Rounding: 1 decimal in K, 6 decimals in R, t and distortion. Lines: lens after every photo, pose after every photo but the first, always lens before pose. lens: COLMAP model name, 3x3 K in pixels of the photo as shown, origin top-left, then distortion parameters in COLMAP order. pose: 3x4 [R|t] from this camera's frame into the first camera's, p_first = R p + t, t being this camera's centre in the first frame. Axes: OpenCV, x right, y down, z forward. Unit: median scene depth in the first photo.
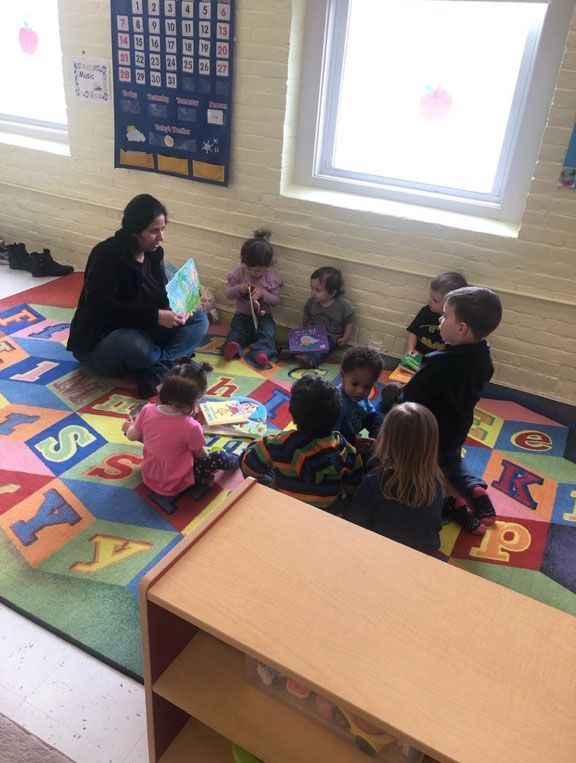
lens RADIAL K [[634.5, 0, 268.1], [0, 634.5, 384.8], [0, 0, 1]] dist [0.056845, 0.004307]
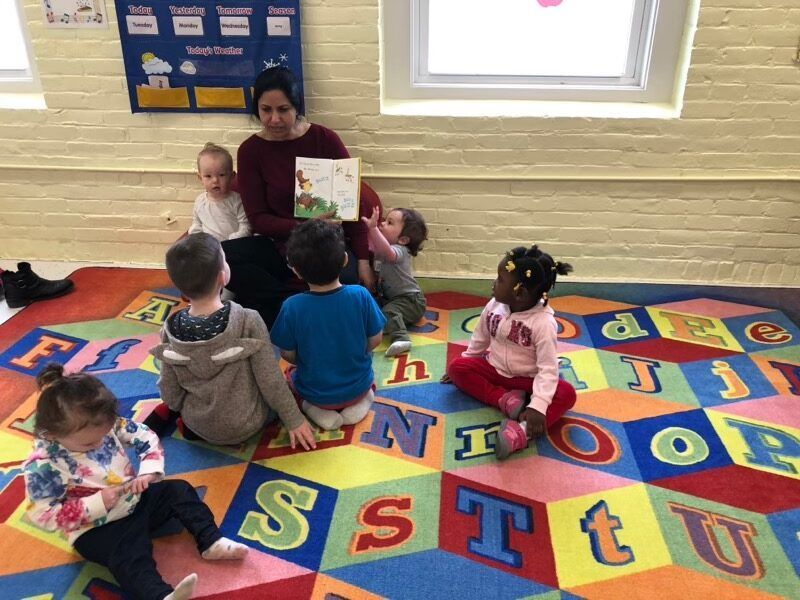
lens RADIAL K [[666.0, 0, 400.0], [0, 666.0, 300.0], [0, 0, 1]] dist [0.023162, 0.009077]
pose [[0.913414, -0.228087, 0.337122, -0.335060], [0.246871, 0.968957, -0.013314, -0.066362], [-0.323619, 0.095387, 0.941367, 0.274738]]
